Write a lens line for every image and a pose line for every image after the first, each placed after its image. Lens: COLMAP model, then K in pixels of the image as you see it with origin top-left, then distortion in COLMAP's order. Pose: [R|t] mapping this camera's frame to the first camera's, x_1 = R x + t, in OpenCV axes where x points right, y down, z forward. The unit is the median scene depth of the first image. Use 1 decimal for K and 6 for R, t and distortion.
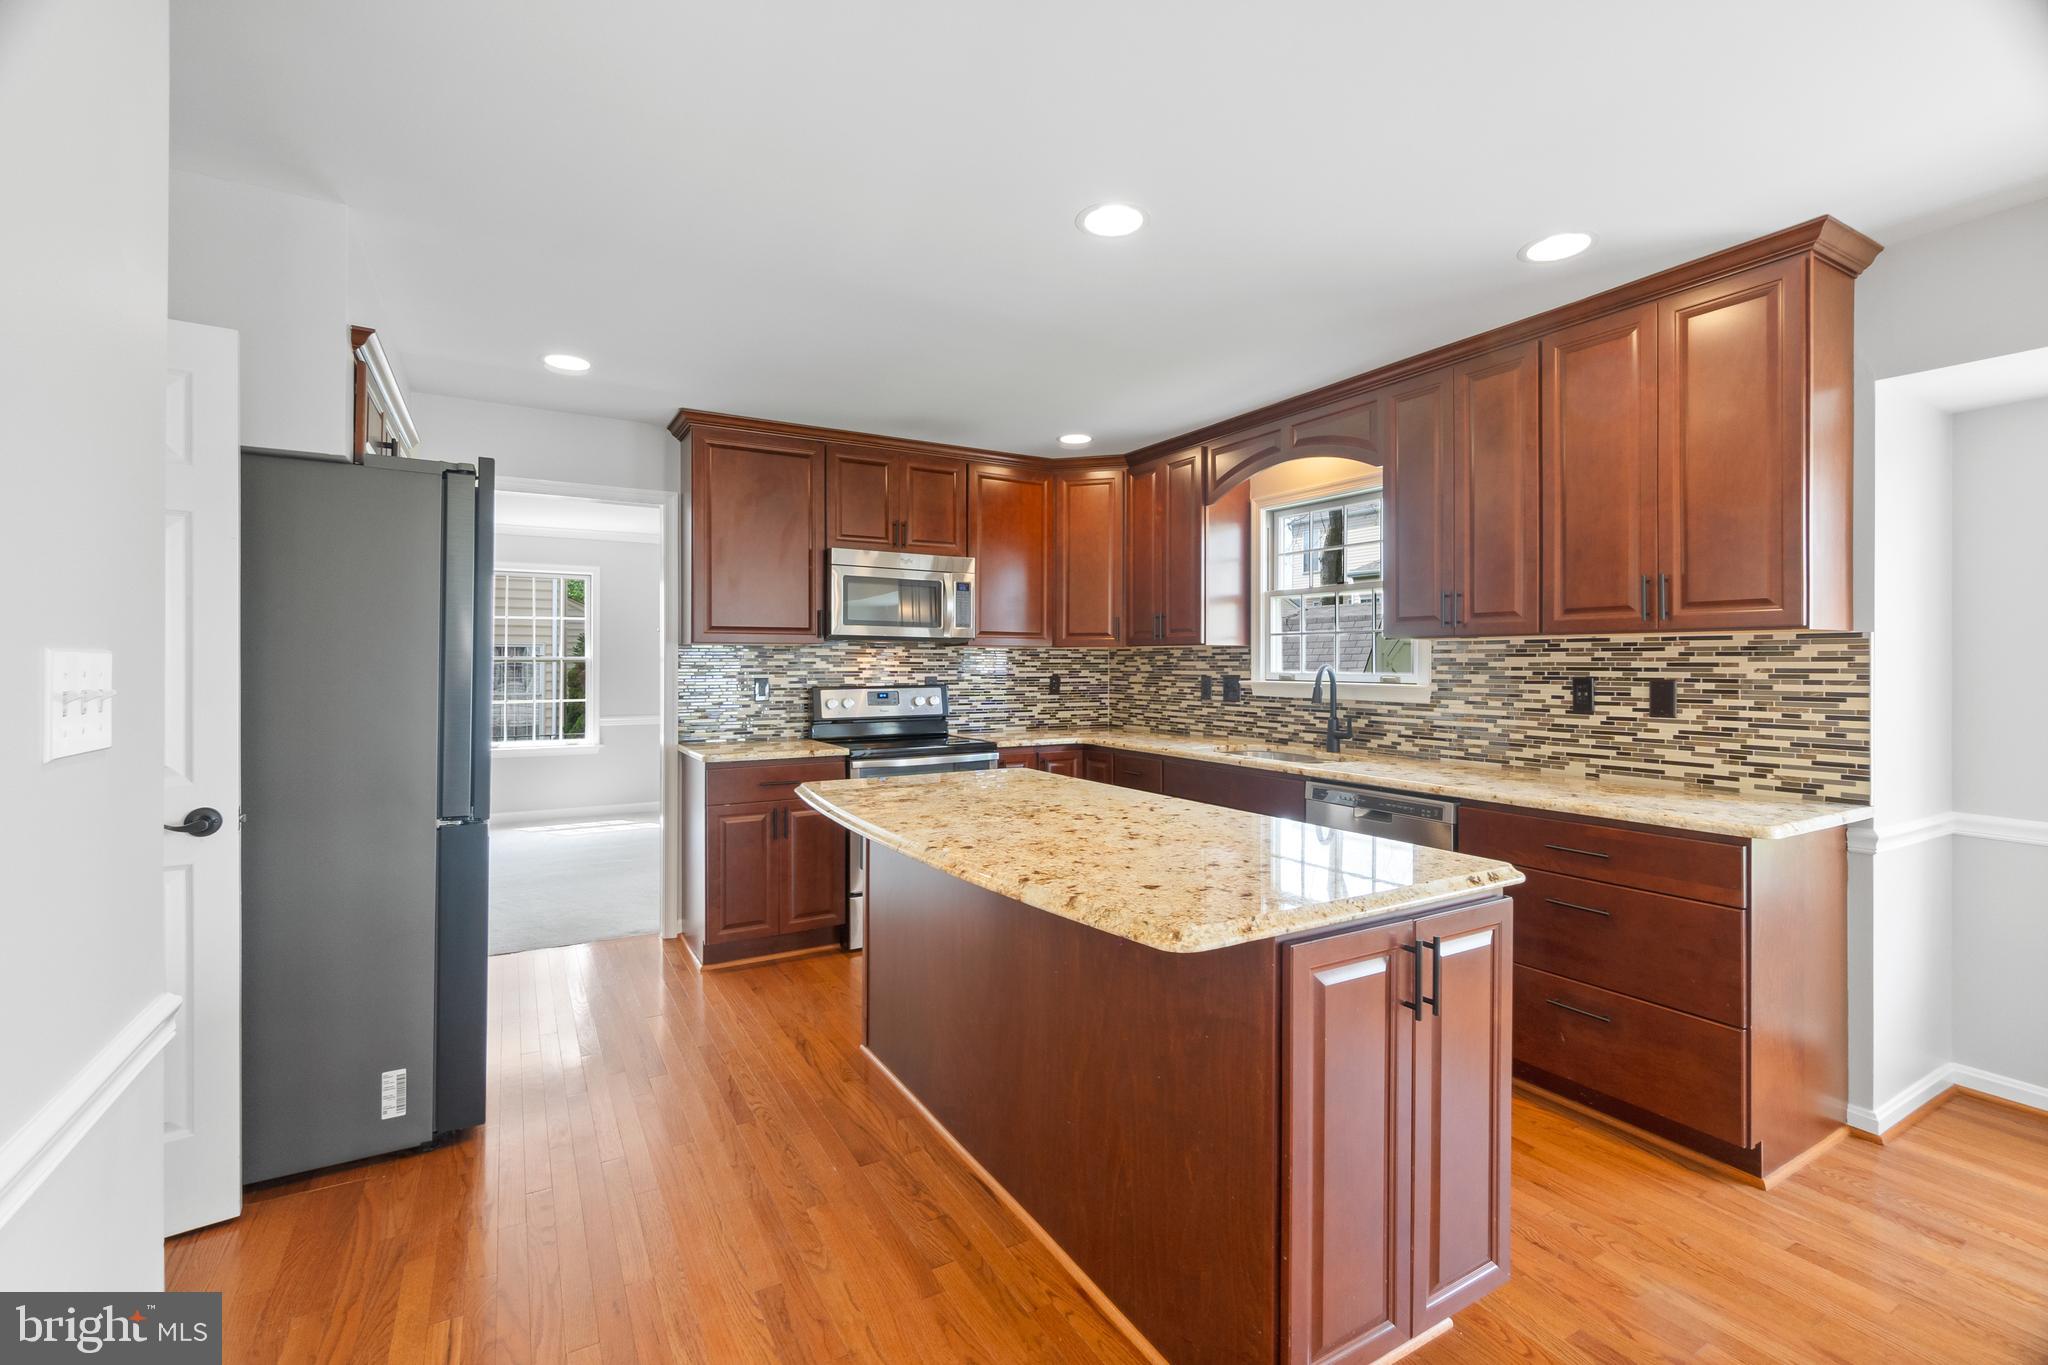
lens RADIAL K [[891.3, 0, 1023.0], [0, 891.3, 664.9], [0, 0, 1]] dist [-0.002443, 0.000108]
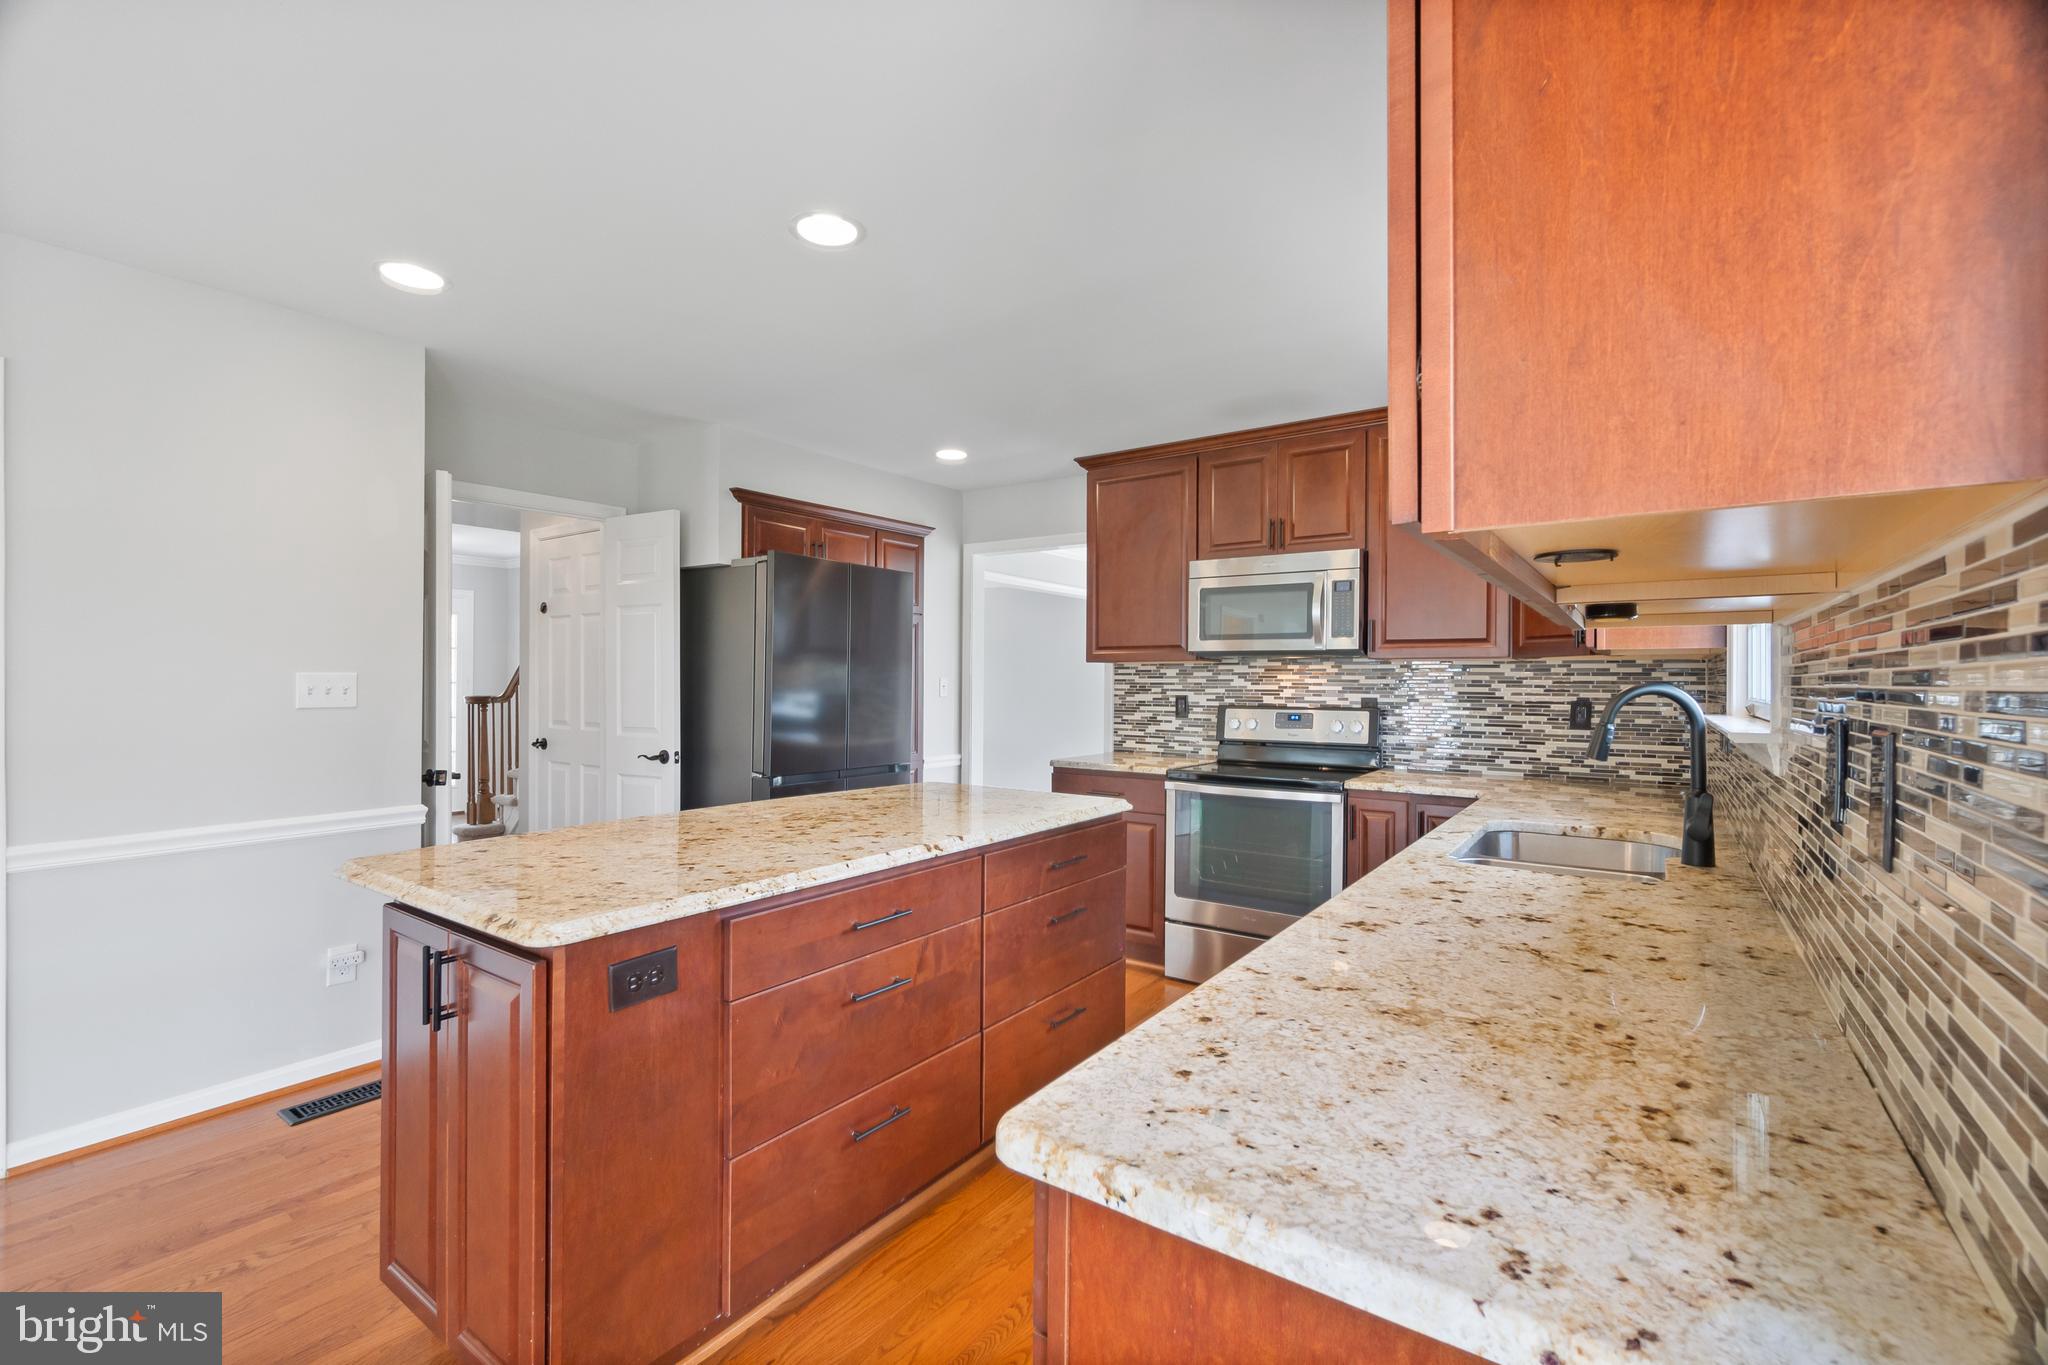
lens RADIAL K [[891.3, 0, 1008.6], [0, 891.3, 682.0], [0, 0, 1]] dist [-0.002443, 0.000108]
pose [[0.398839, 0.003407, -0.917015, 0.632520], [-0.005938, 0.999982, 0.001133, -0.000268], [0.917002, 0.004993, 0.398852, 0.460633]]
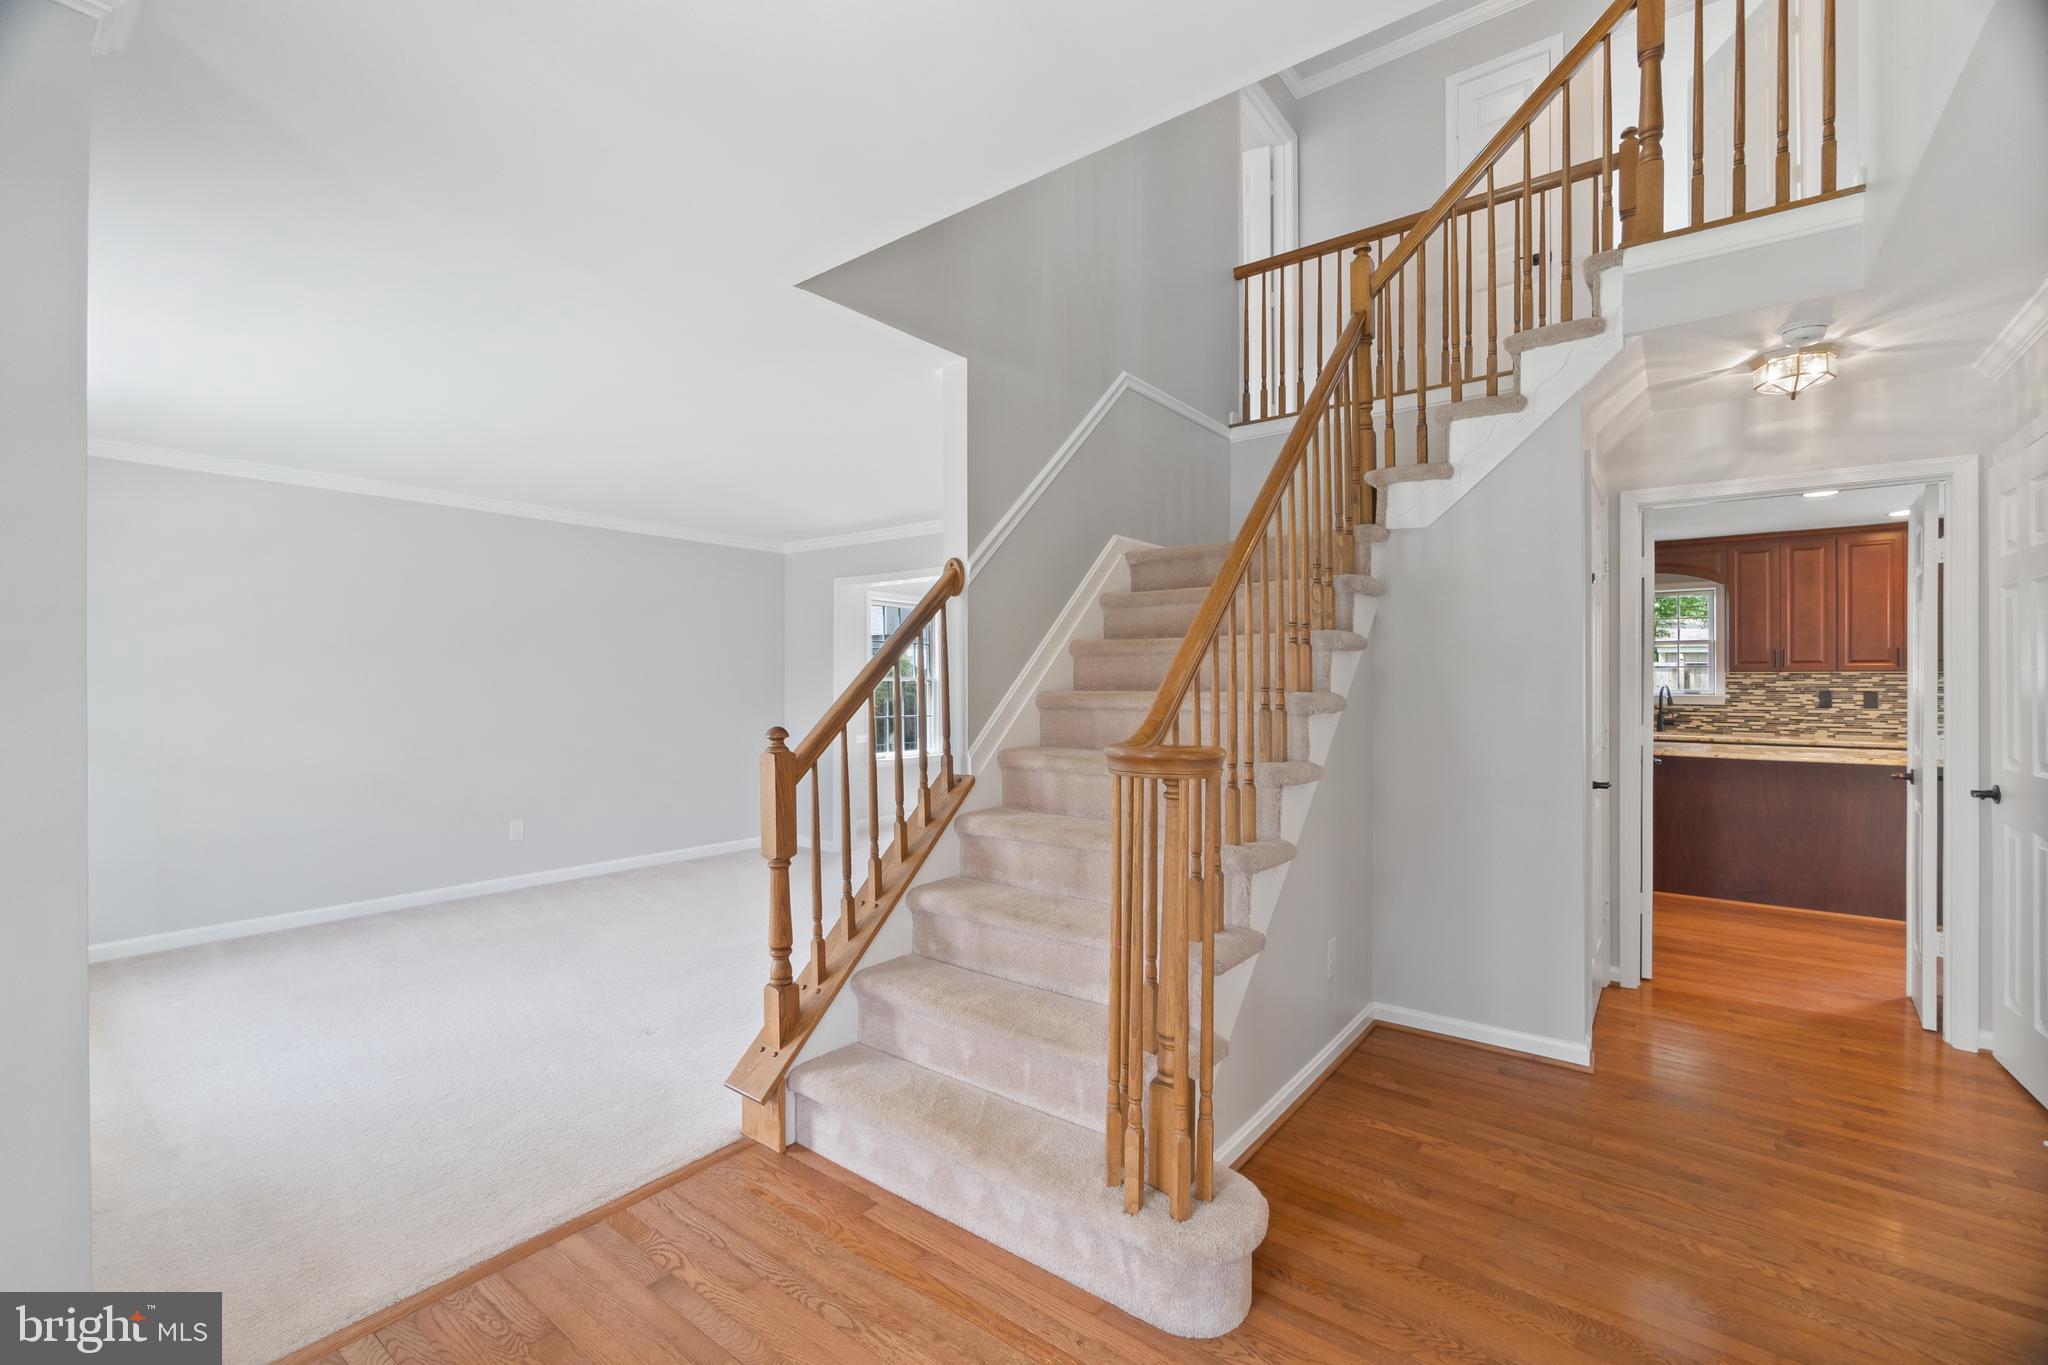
lens RADIAL K [[891.3, 0, 1010.3], [0, 891.3, 681.7], [0, 0, 1]] dist [-0.002443, 0.000108]
pose [[0.929211, 0.009708, 0.369422, -1.618901], [-0.007196, 0.999941, -0.008176, 0.018908], [-0.369480, 0.004939, 0.929226, -0.222641]]
